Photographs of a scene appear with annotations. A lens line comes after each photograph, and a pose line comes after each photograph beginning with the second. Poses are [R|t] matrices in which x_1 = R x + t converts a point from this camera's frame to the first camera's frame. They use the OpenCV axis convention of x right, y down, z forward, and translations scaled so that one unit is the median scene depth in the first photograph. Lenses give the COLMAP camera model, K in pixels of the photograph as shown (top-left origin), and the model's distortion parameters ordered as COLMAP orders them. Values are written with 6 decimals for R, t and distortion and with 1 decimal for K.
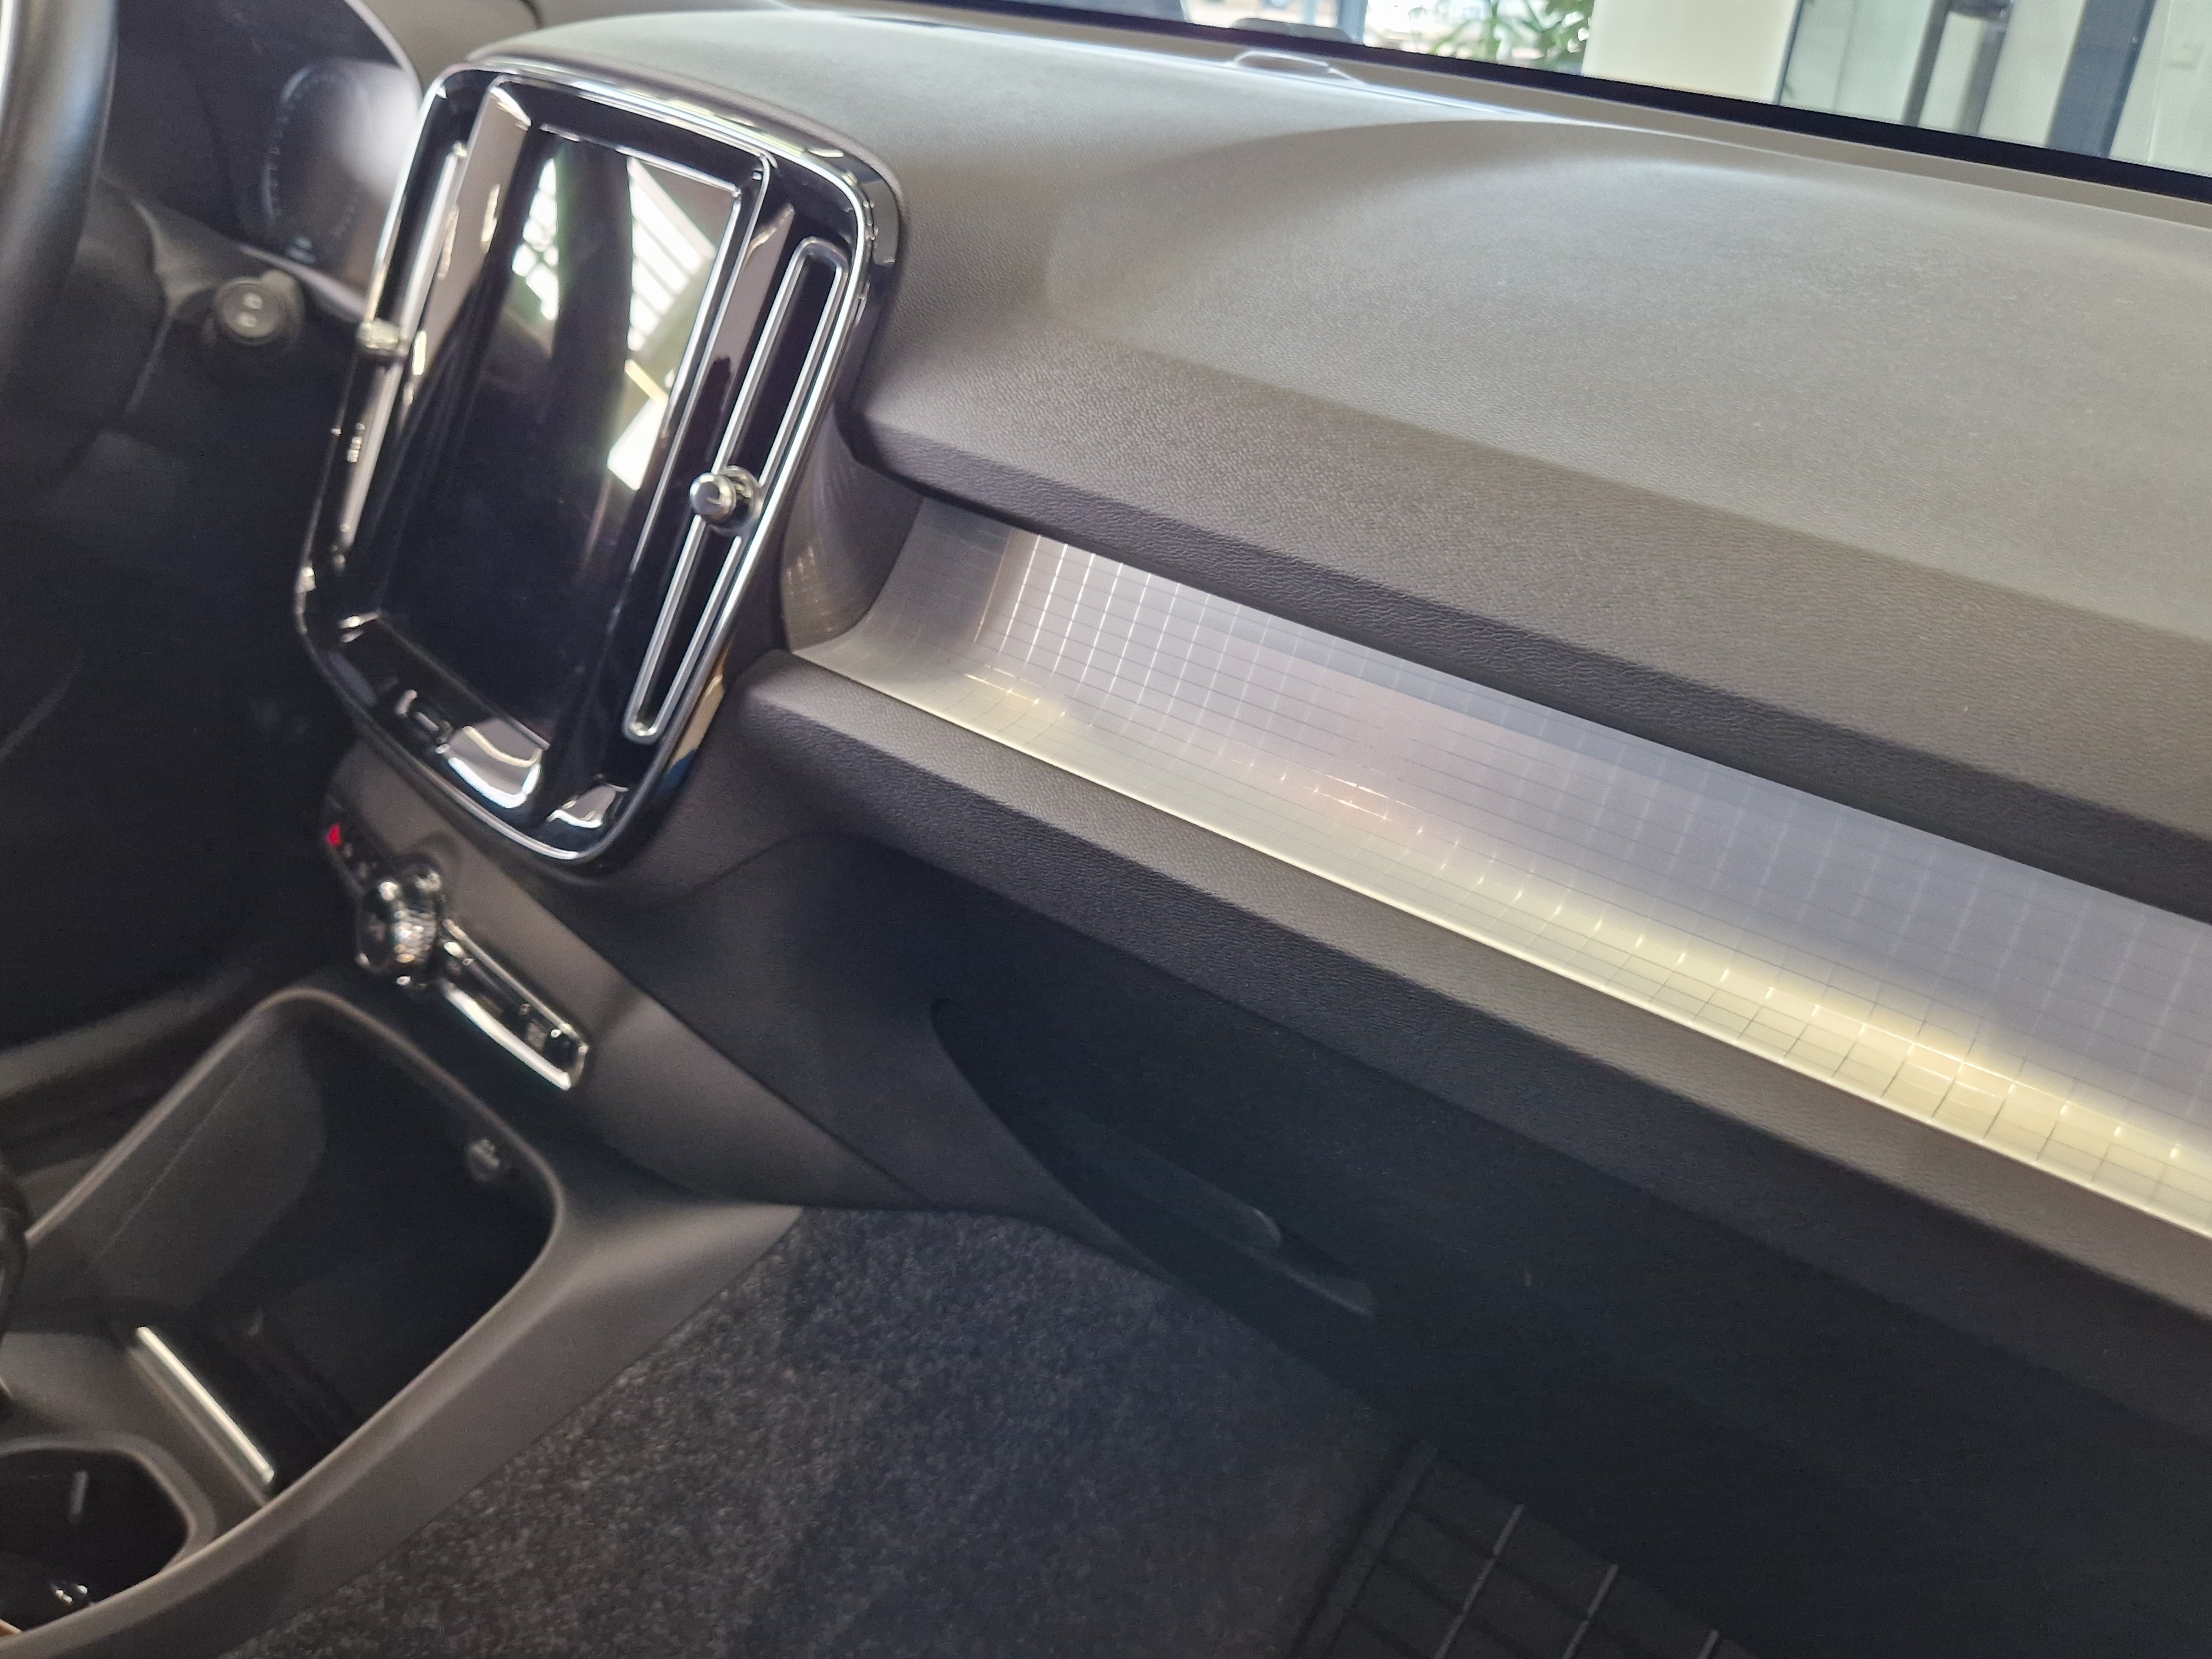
lens RADIAL K [[1985.6, 0, 1114.8], [0, 1985.6, 892.8], [0, 0, 1]] dist [0.046324, -0.008874]
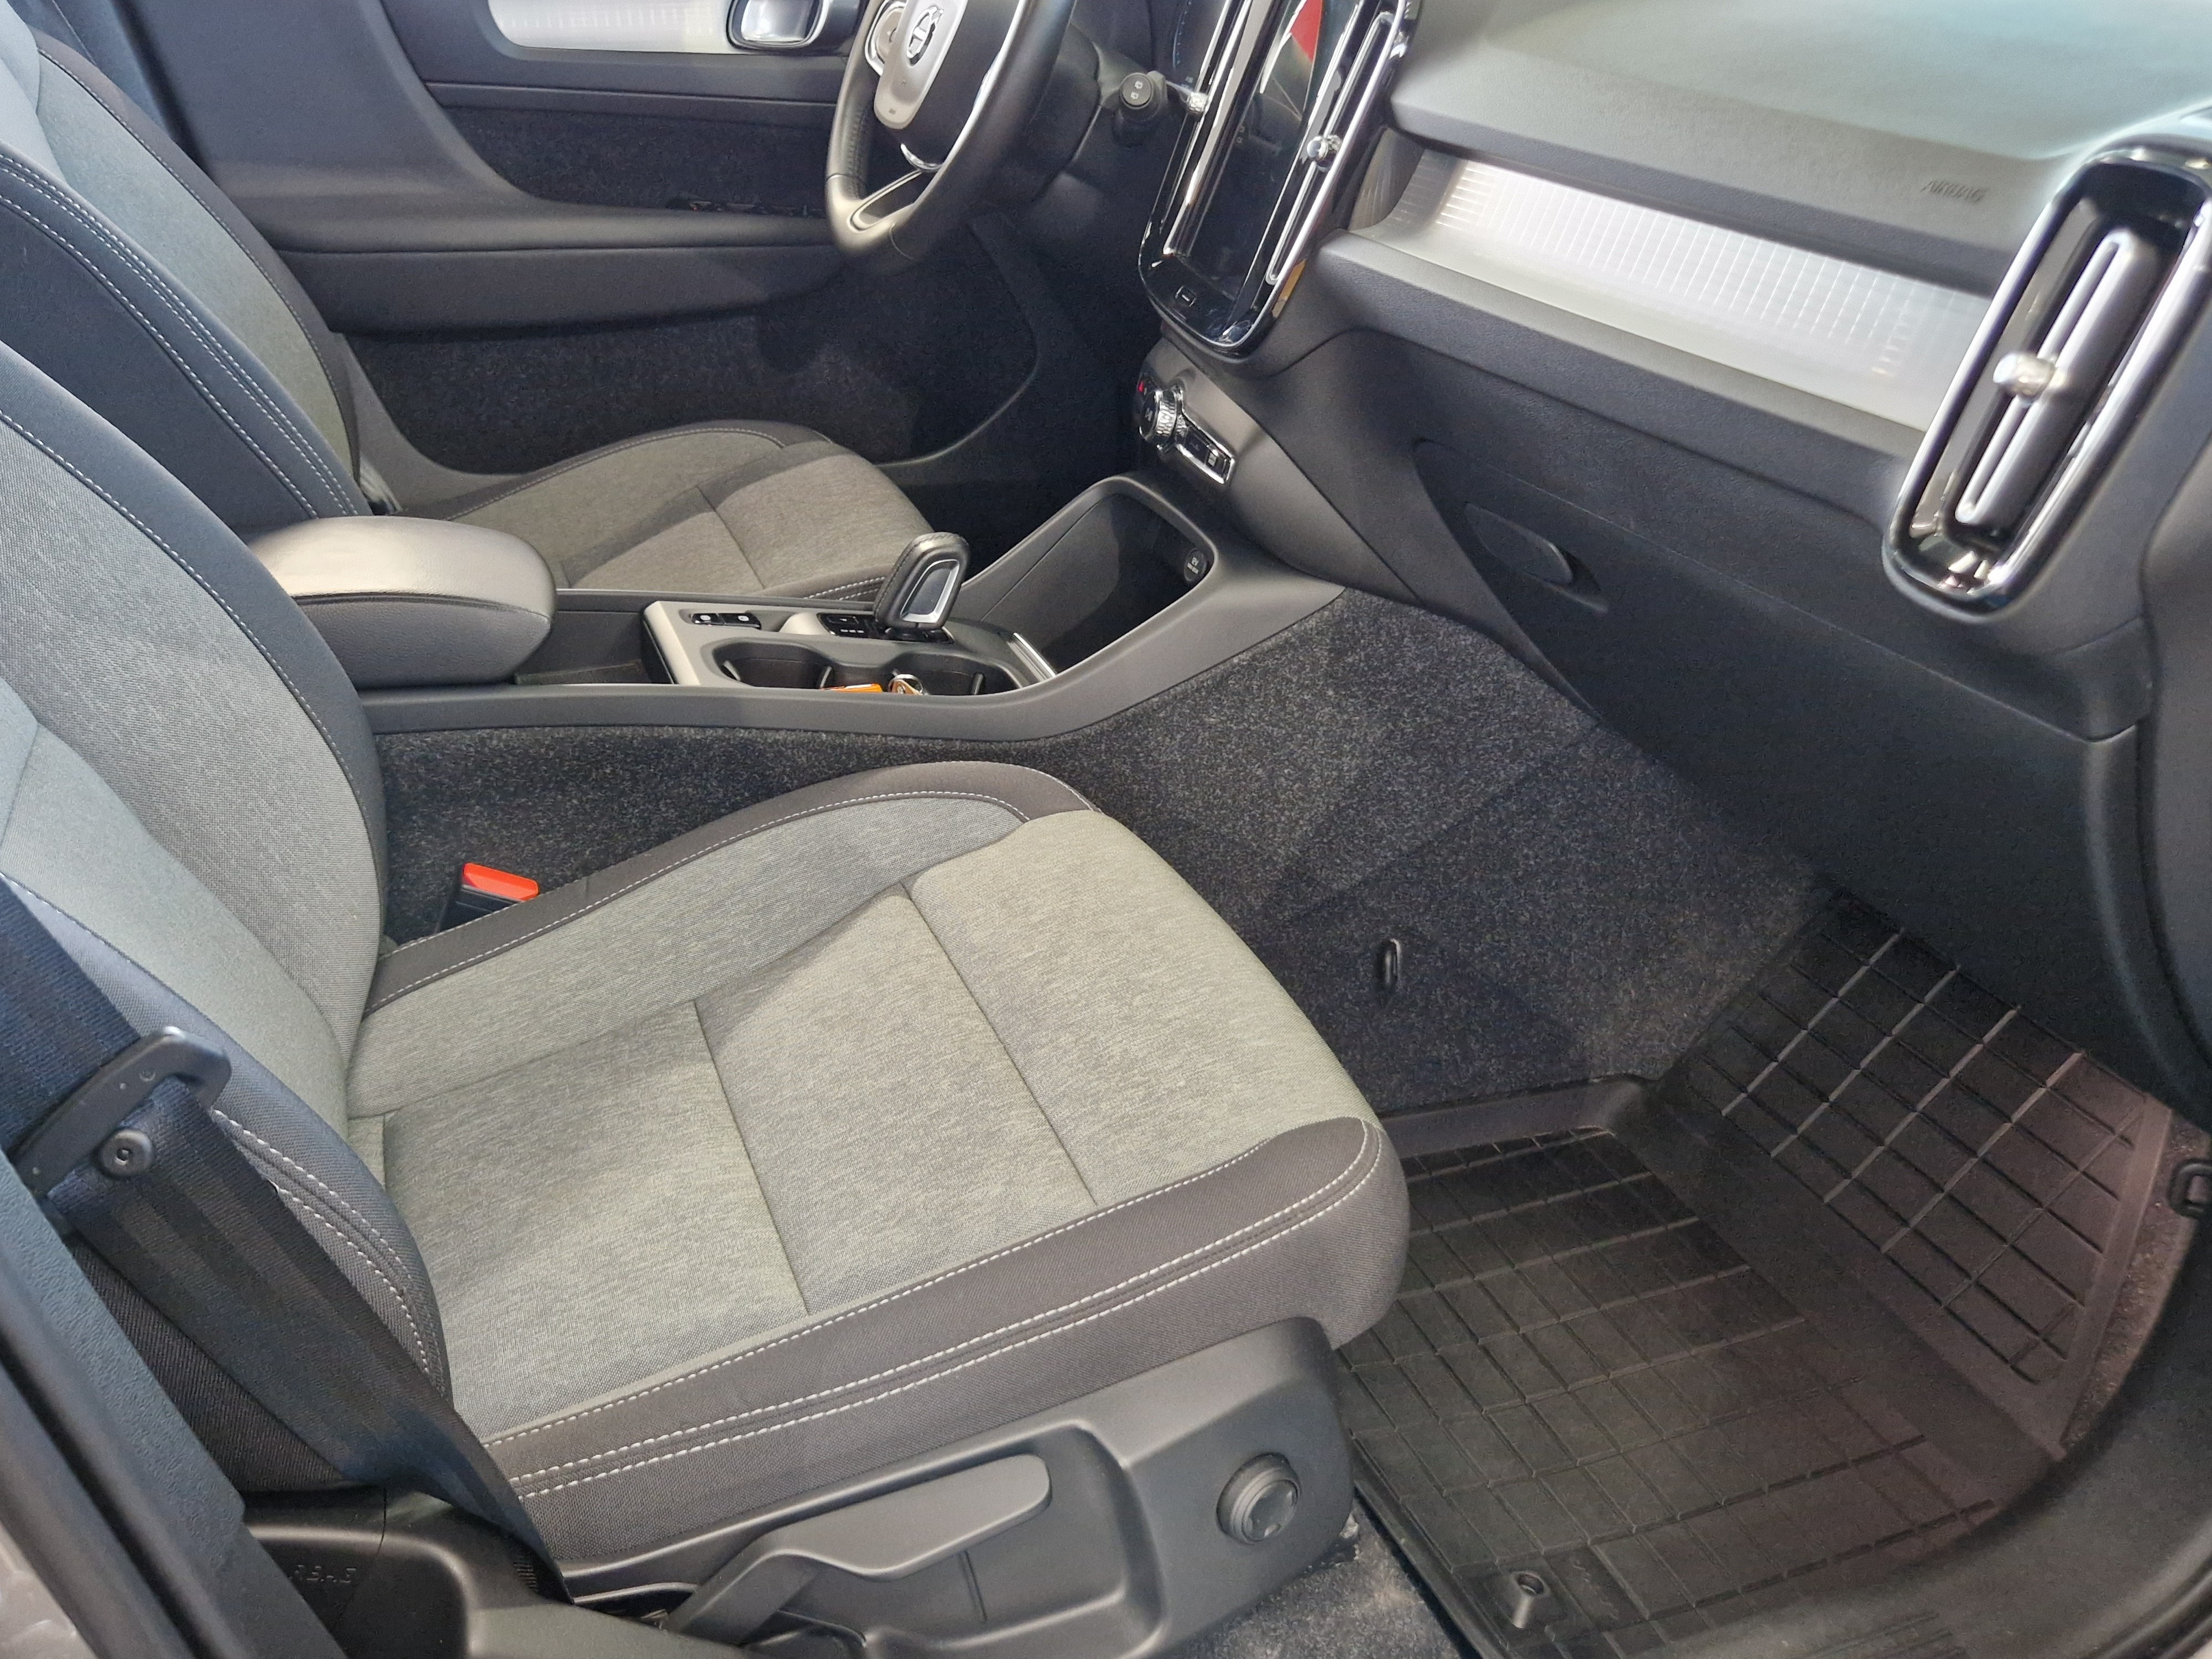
lens RADIAL K [[1985.6, 0, 1114.8], [0, 1985.6, 892.8], [0, 0, 1]] dist [0.046324, -0.008874]
pose [[0.901522, 0.139200, -0.409732, 0.412490], [-0.131716, 0.990192, 0.046591, 0.362170], [0.412199, 0.011965, 0.911015, -0.684122]]
